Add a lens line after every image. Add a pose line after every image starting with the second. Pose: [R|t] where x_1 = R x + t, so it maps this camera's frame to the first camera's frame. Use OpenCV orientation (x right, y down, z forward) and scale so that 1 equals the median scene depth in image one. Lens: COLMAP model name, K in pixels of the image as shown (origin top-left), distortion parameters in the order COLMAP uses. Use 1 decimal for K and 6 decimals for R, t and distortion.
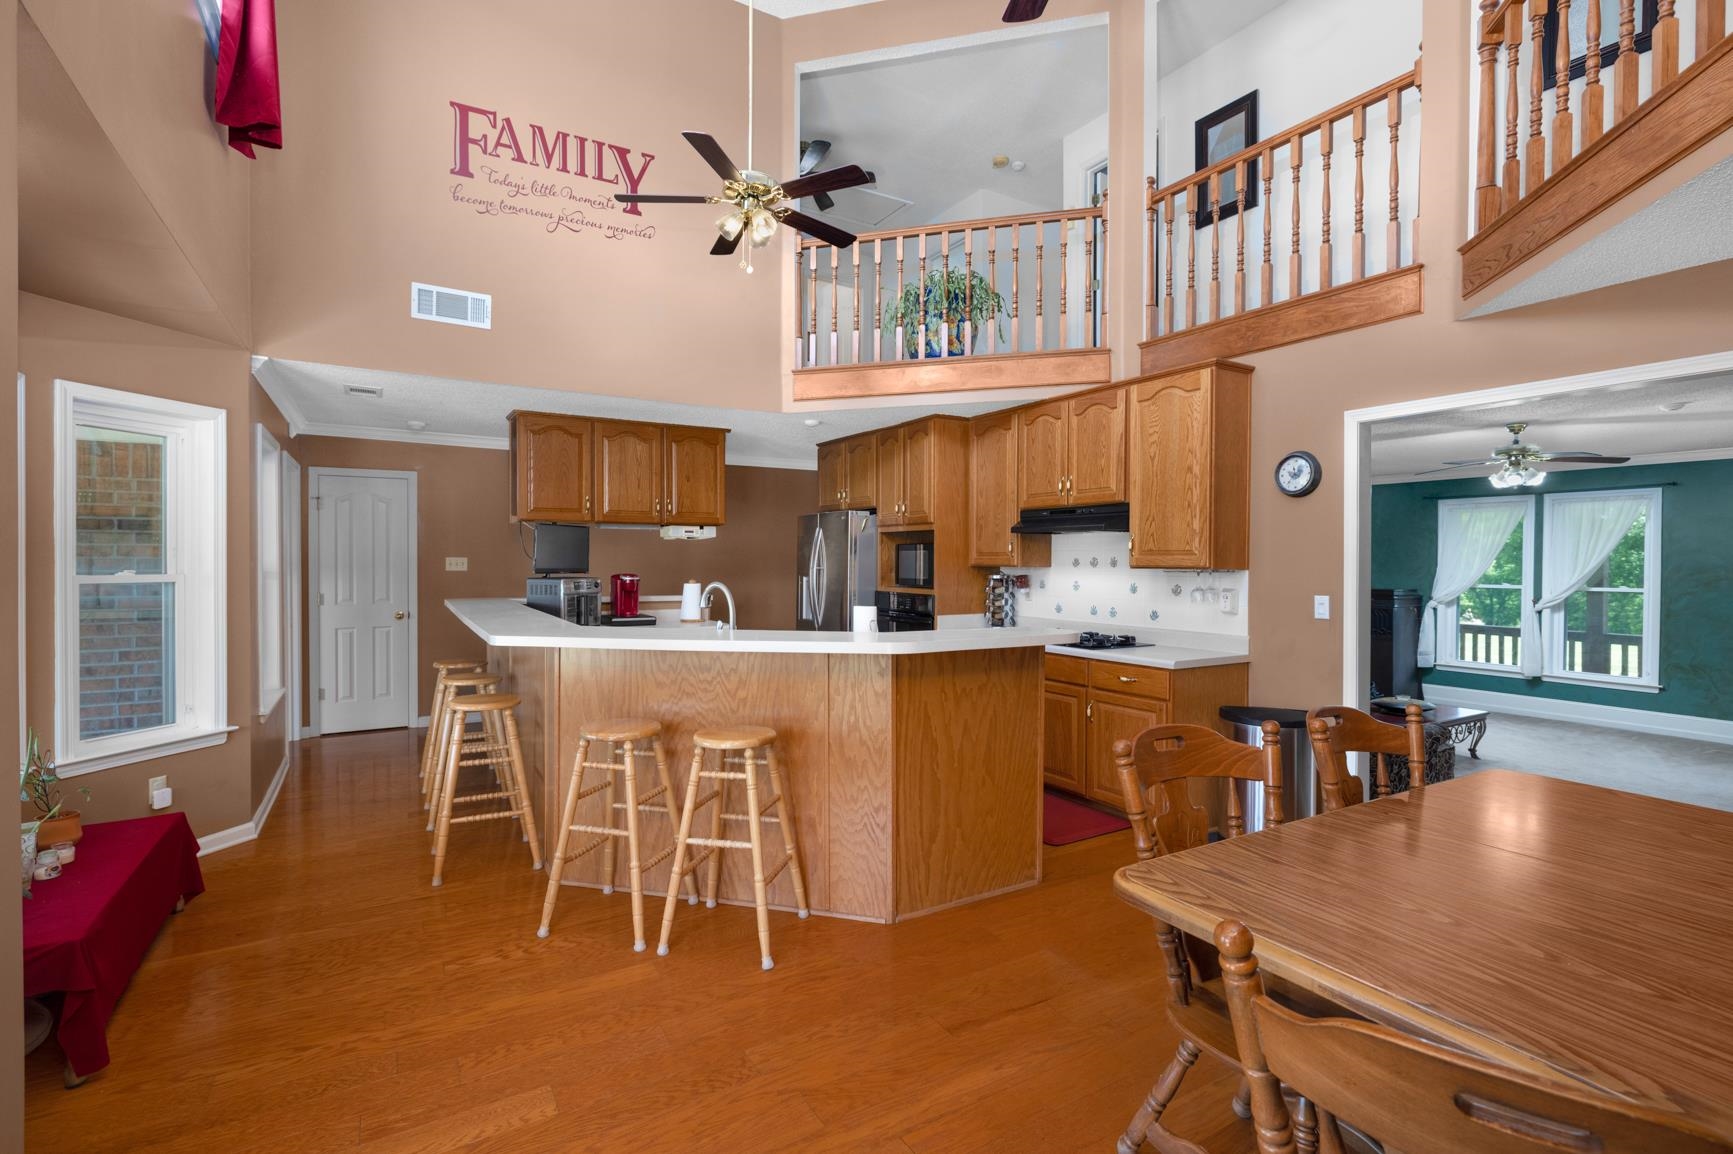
lens RADIAL K [[796.0, 0, 860.0], [0, 796.0, 569.5], [0, 0, 1]] dist [-0.003800, -0.000340]
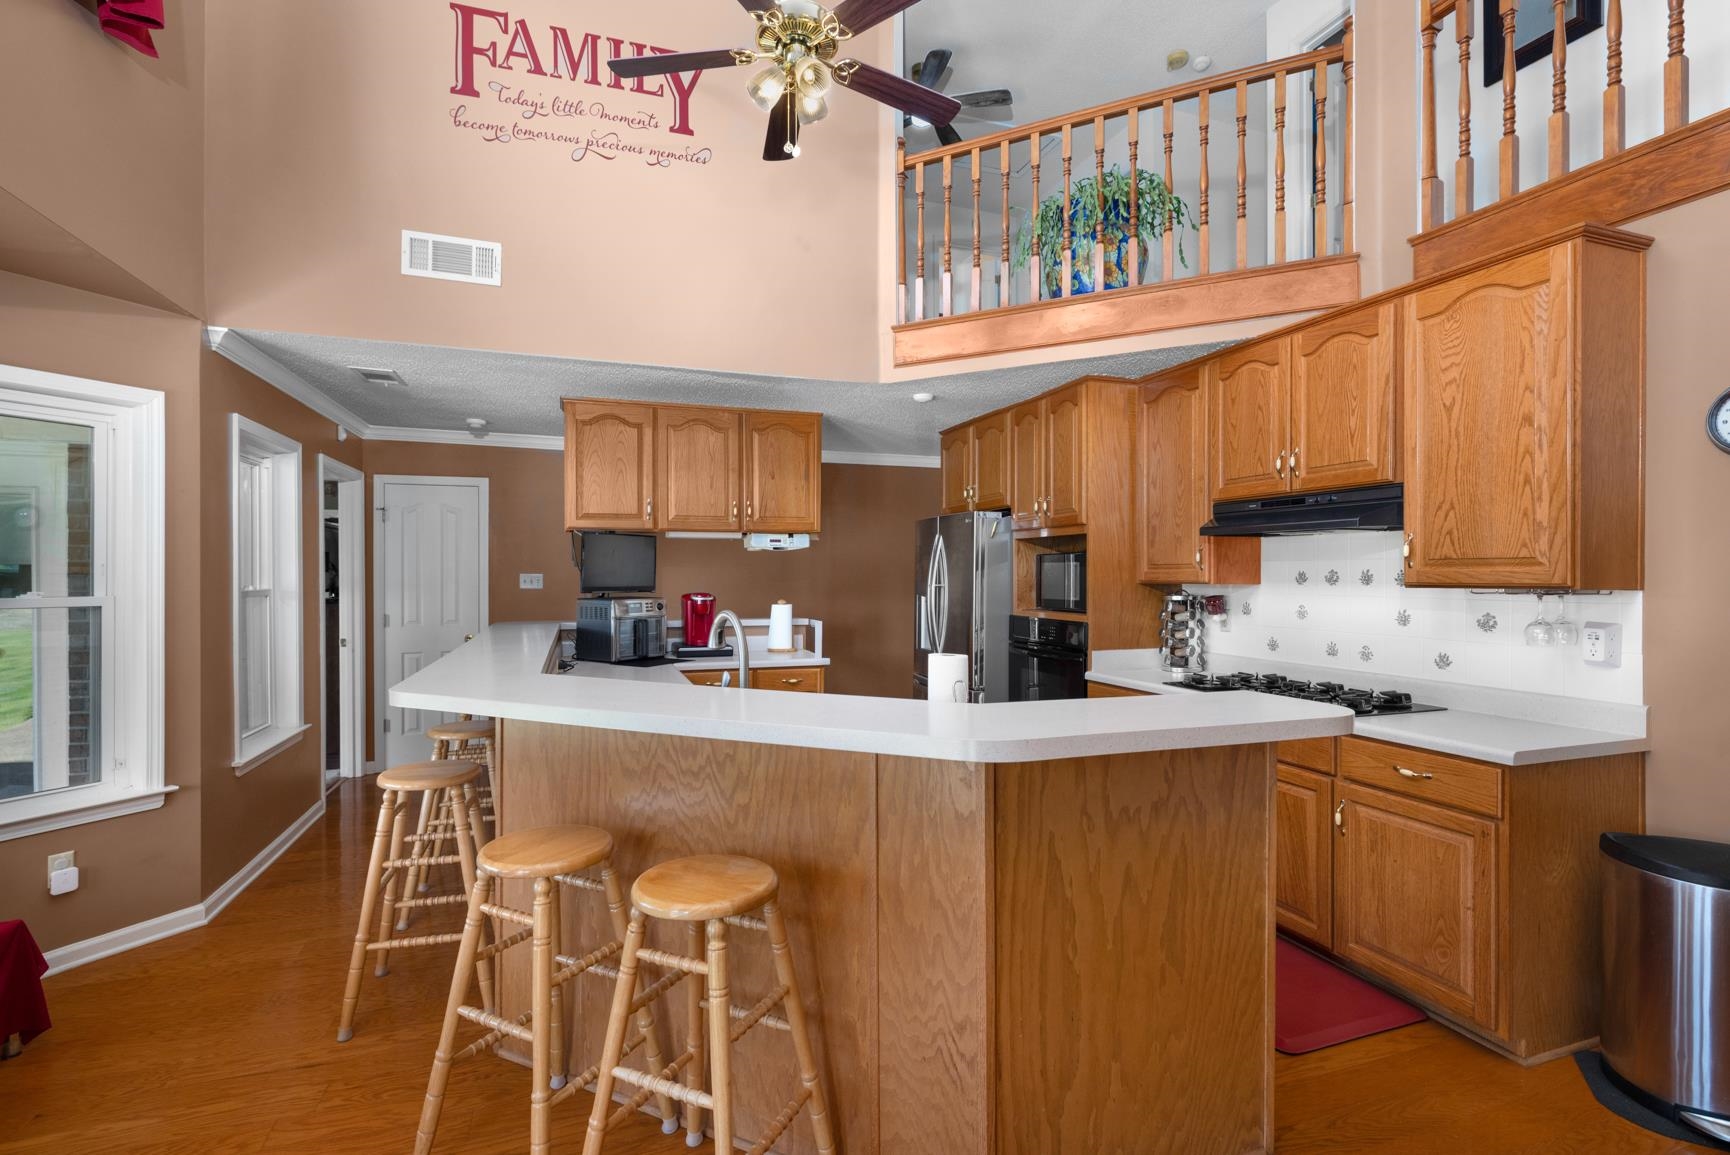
lens RADIAL K [[794.6, 0, 860.8], [0, 794.6, 575.2], [0, 0, 1]] dist [-0.003800, -0.000340]
pose [[0.979660, -0.003831, -0.200627, 0.043046], [0.001526, 0.999931, -0.011641, -0.004064], [0.200657, 0.011098, 0.979599, 0.290458]]
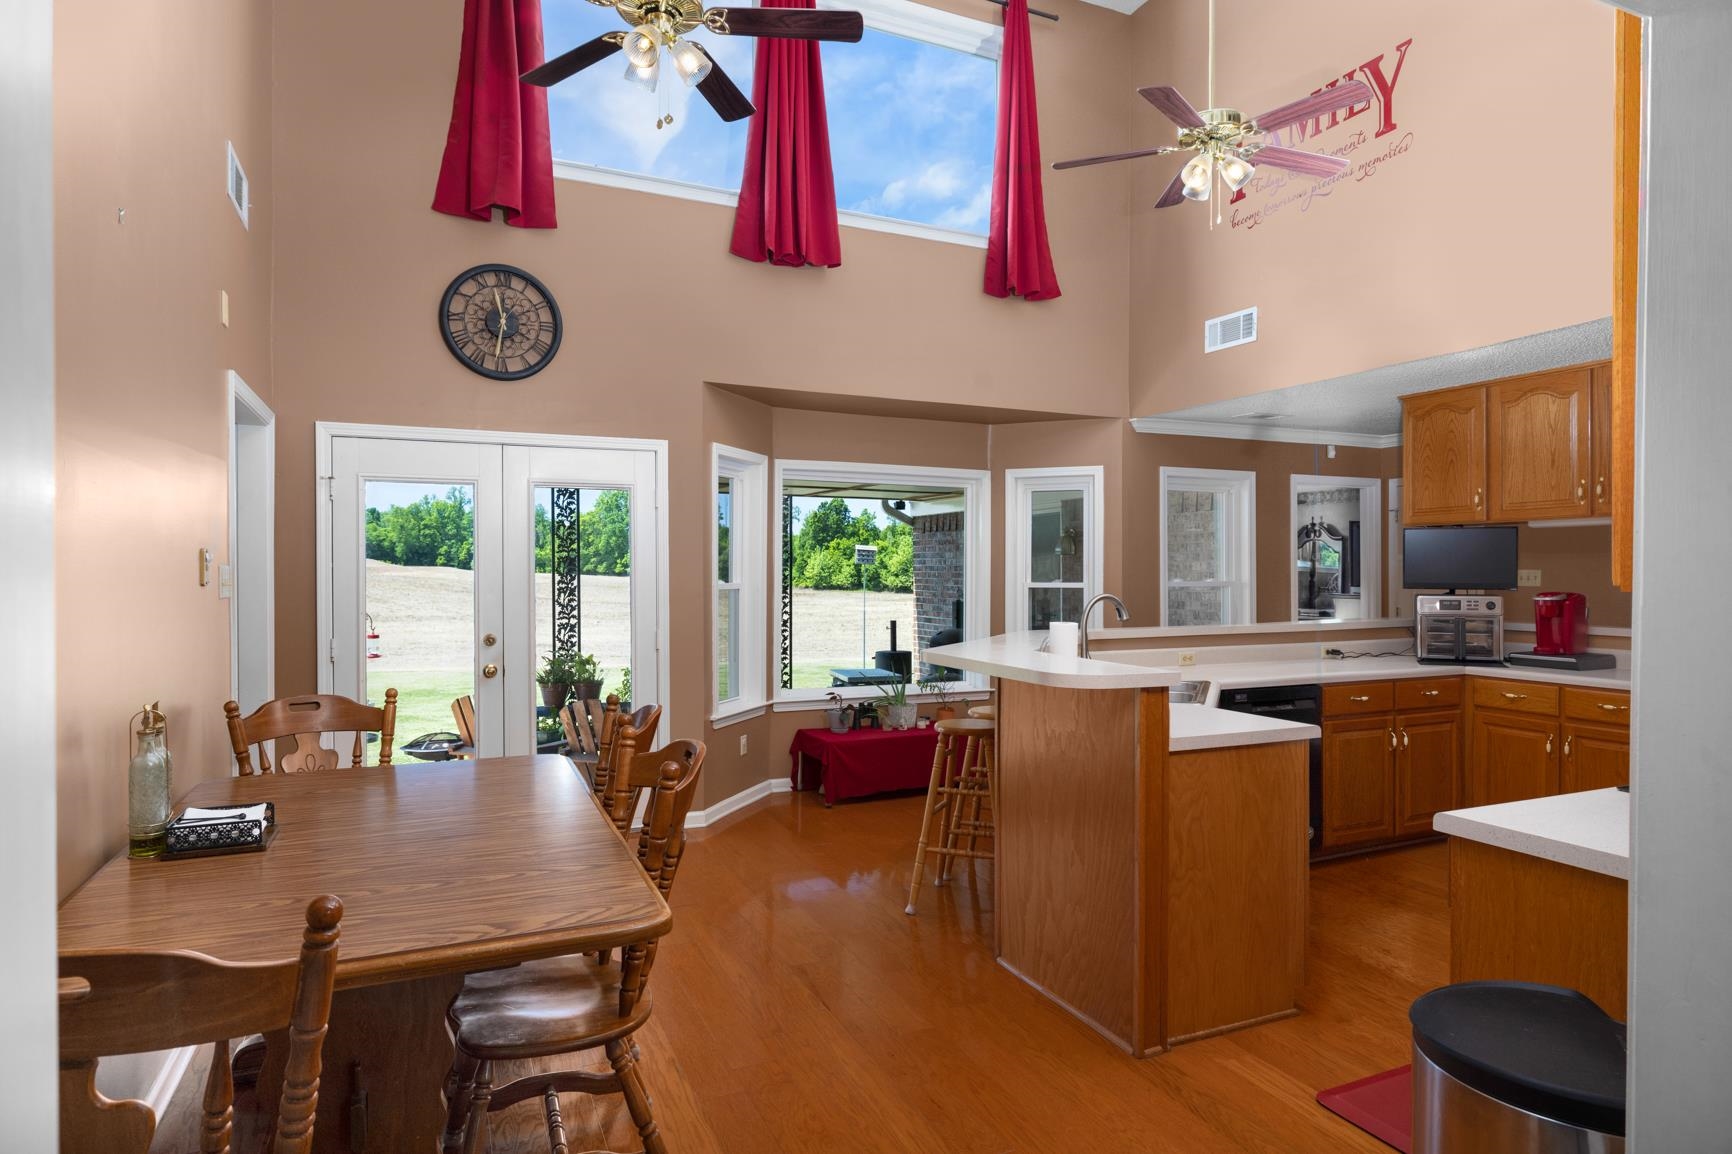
lens RADIAL K [[971.8, 0, 854.5], [0, 971.8, 576.4], [0, 0, 1]] dist [0.001287, -0.000721]
pose [[-0.124328, 0.000482, -0.992241, 0.774113], [-0.012386, 0.999921, 0.002038, -0.003102], [0.992164, 0.012544, -0.124312, 0.633298]]
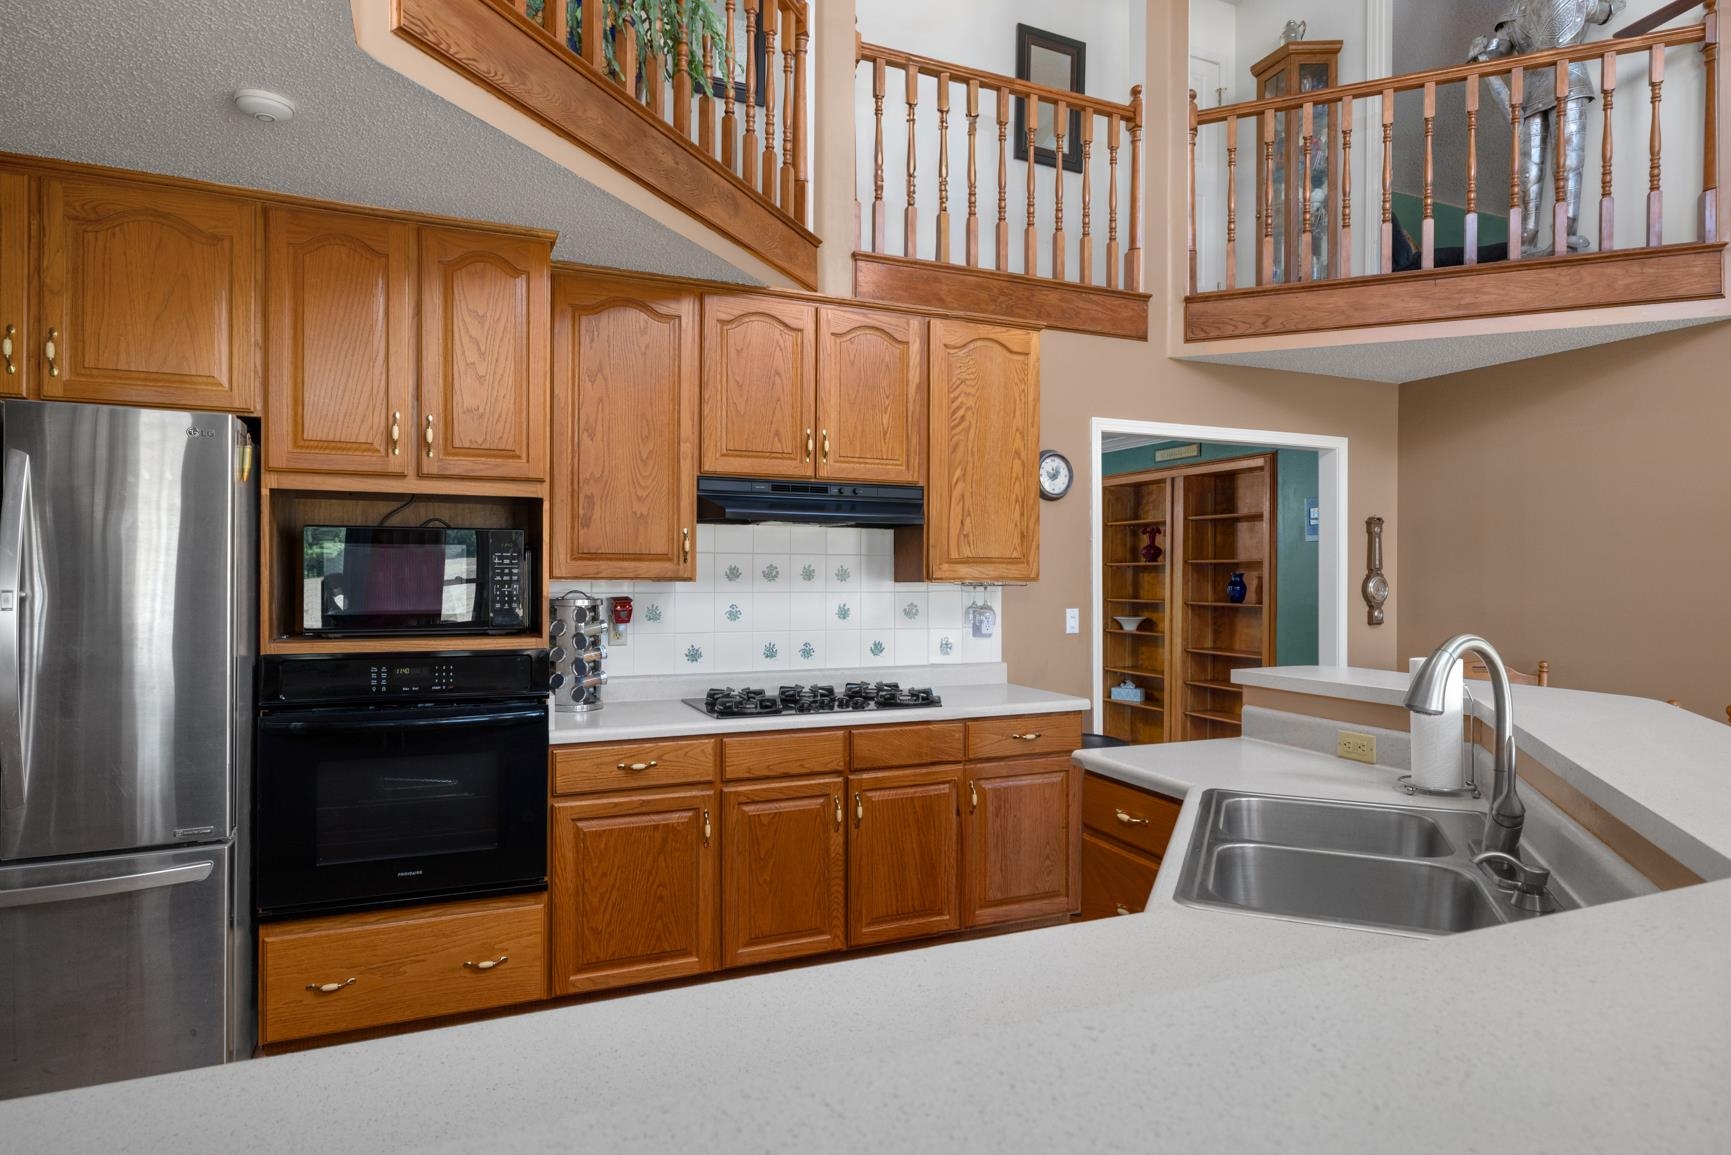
lens RADIAL K [[971.3, 0, 869.0], [0, 971.3, 578.0], [0, 0, 1]] dist [0.001287, -0.000721]
pose [[0.126789, -0.004933, 0.991917, -0.488307], [0.008152, 0.999959, 0.003931, -0.008114], [-0.991896, 0.007588, 0.126824, 0.909113]]
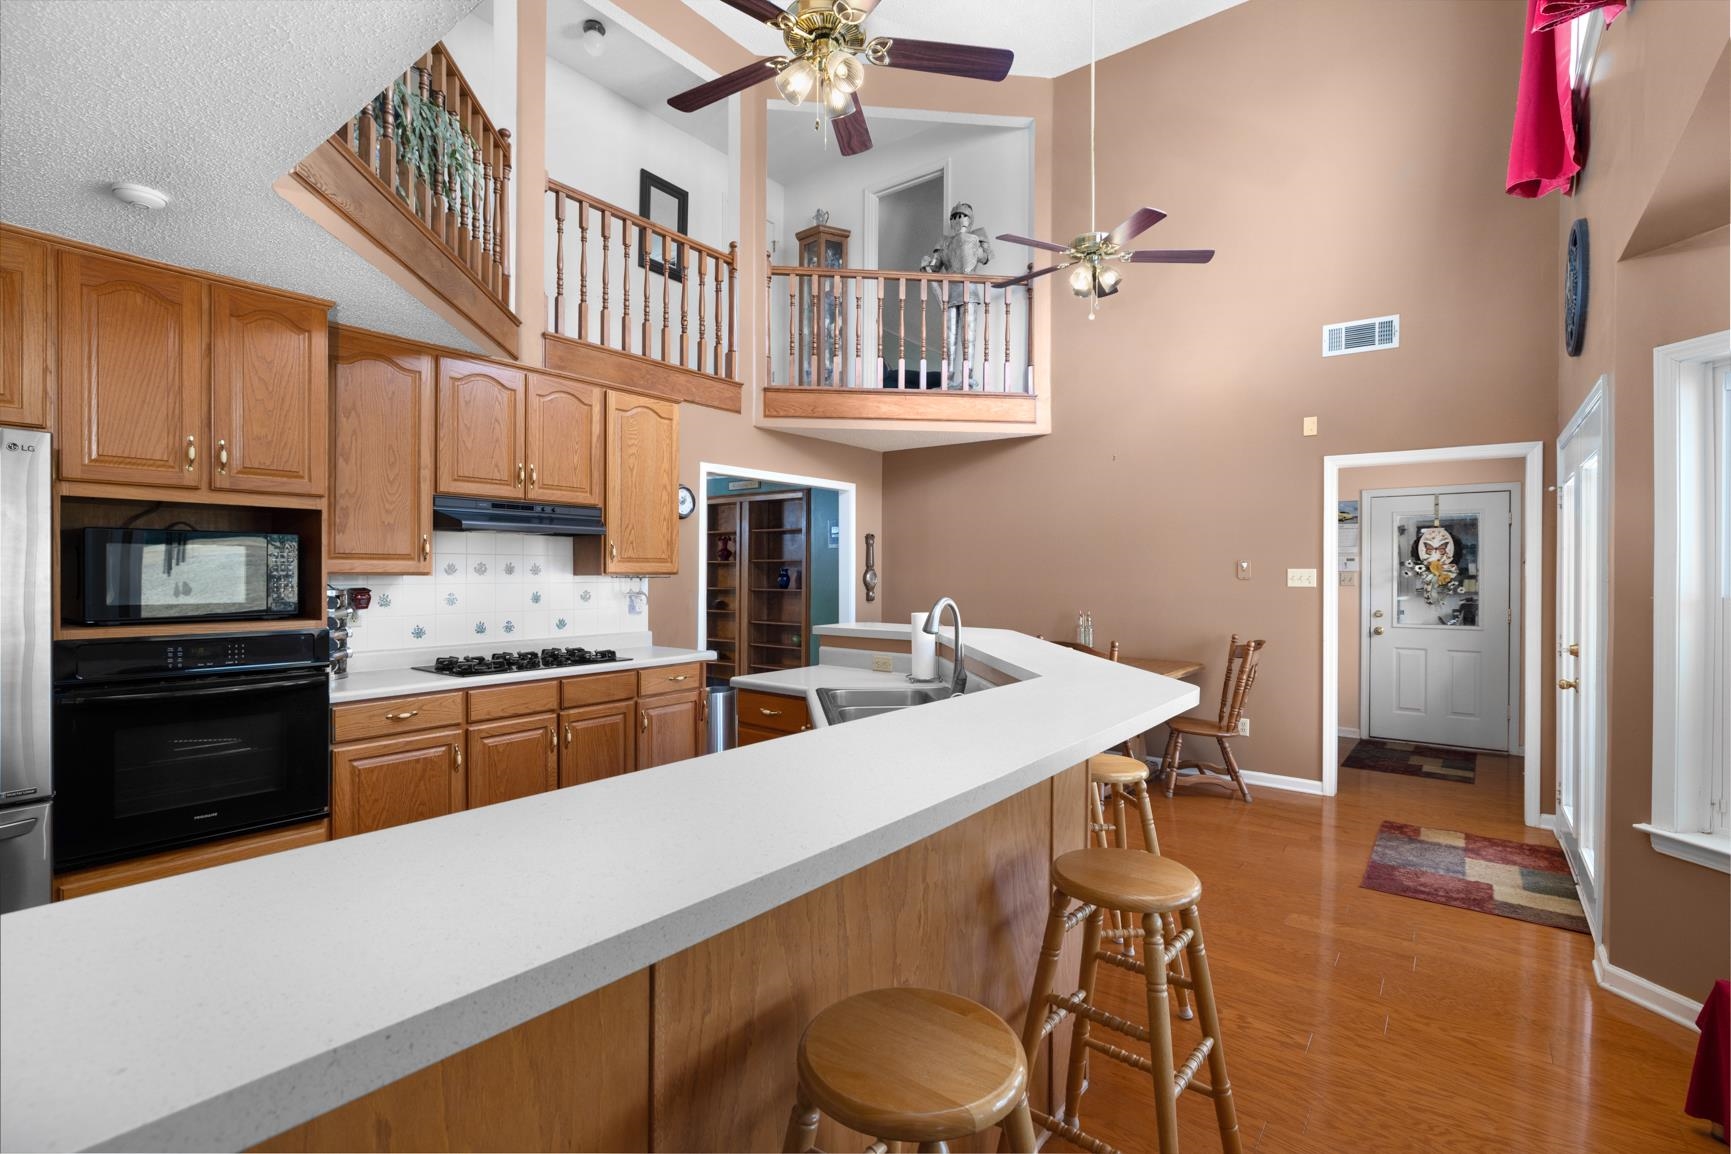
lens RADIAL K [[795.0, 0, 861.1], [0, 795.0, 578.6], [0, 0, 1]] dist [-0.003800, -0.000340]
pose [[-0.368832, -0.012108, 0.929417, -0.664576], [0.007273, 0.999847, 0.015912, -0.009803], [-0.929468, 0.012629, -0.368687, 1.028974]]
